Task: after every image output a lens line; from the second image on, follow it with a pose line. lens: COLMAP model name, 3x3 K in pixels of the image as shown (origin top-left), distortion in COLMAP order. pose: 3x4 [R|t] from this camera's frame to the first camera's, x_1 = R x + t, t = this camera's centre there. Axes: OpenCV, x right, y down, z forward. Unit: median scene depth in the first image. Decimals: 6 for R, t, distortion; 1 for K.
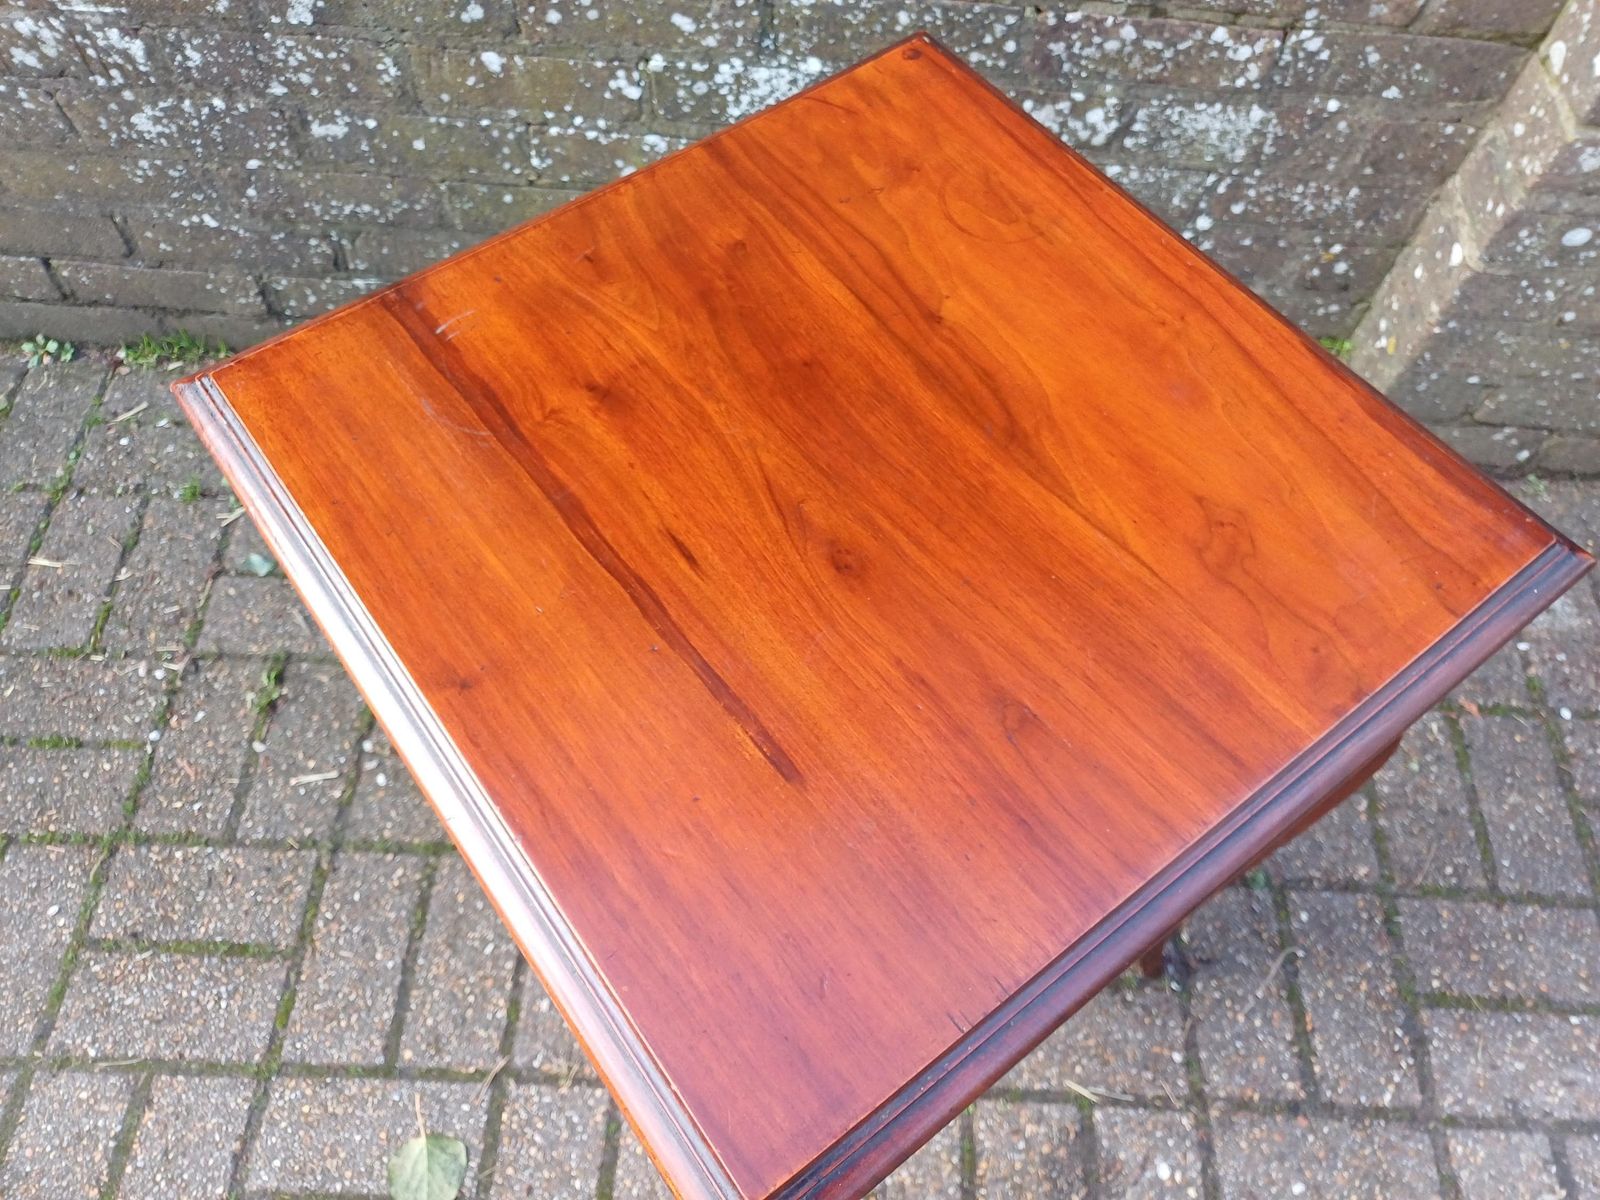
lens RADIAL K [[1180.1, 0, 800.9], [0, 1180.1, 586.3], [0, 0, 1]] dist [0.055308, -0.046073]
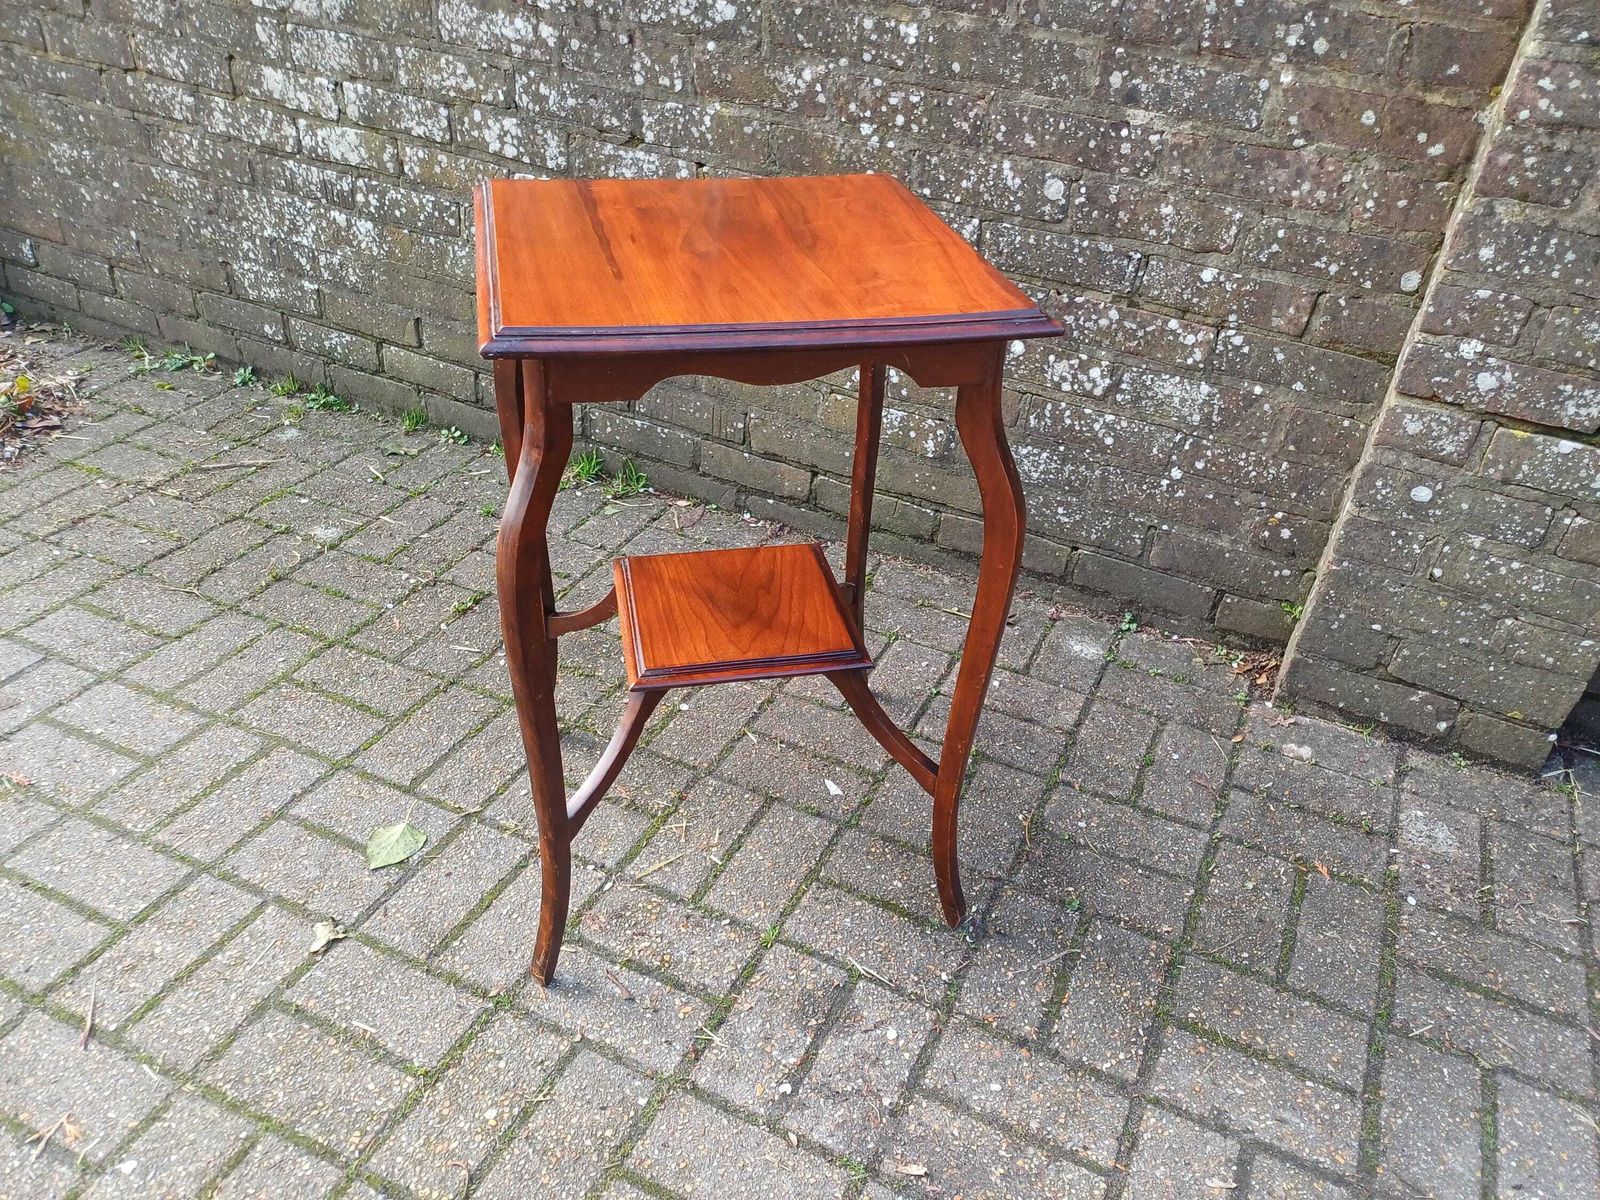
lens RADIAL K [[1163.9, 0, 804.3], [0, 1163.9, 604.0], [0, 0, 1]] dist [0.080986, -0.079391]
pose [[0.917703, 0.237561, -0.318410, 0.468154], [-0.352369, 0.856890, -0.376266, 0.561973], [0.183456, 0.457499, 0.870080, -0.226261]]
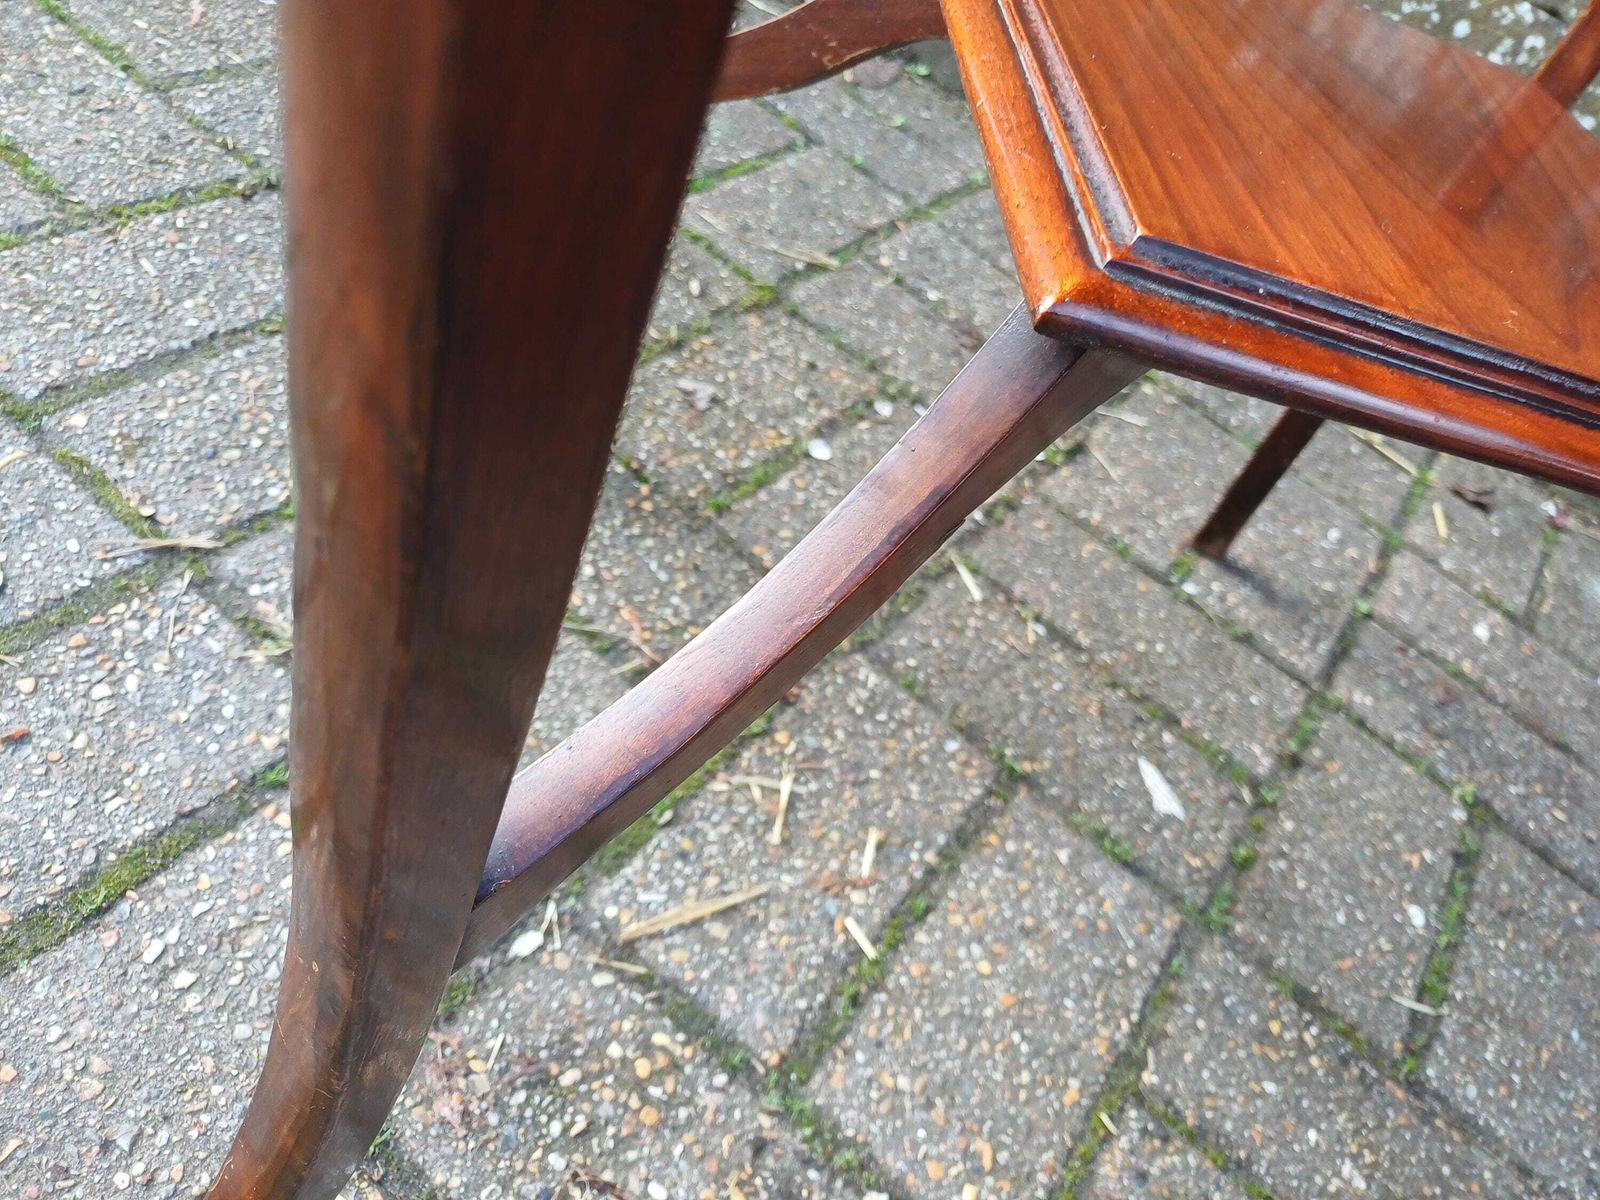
lens RADIAL K [[1204.1, 0, 810.1], [0, 1204.1, 578.4], [0, 0, 1]] dist [0.042016, -0.047936]
pose [[0.794680, 0.577507, -0.187001, 0.027118], [-0.606853, 0.748402, -0.267627, 0.384070], [-0.014604, 0.326160, 0.945202, 0.550453]]
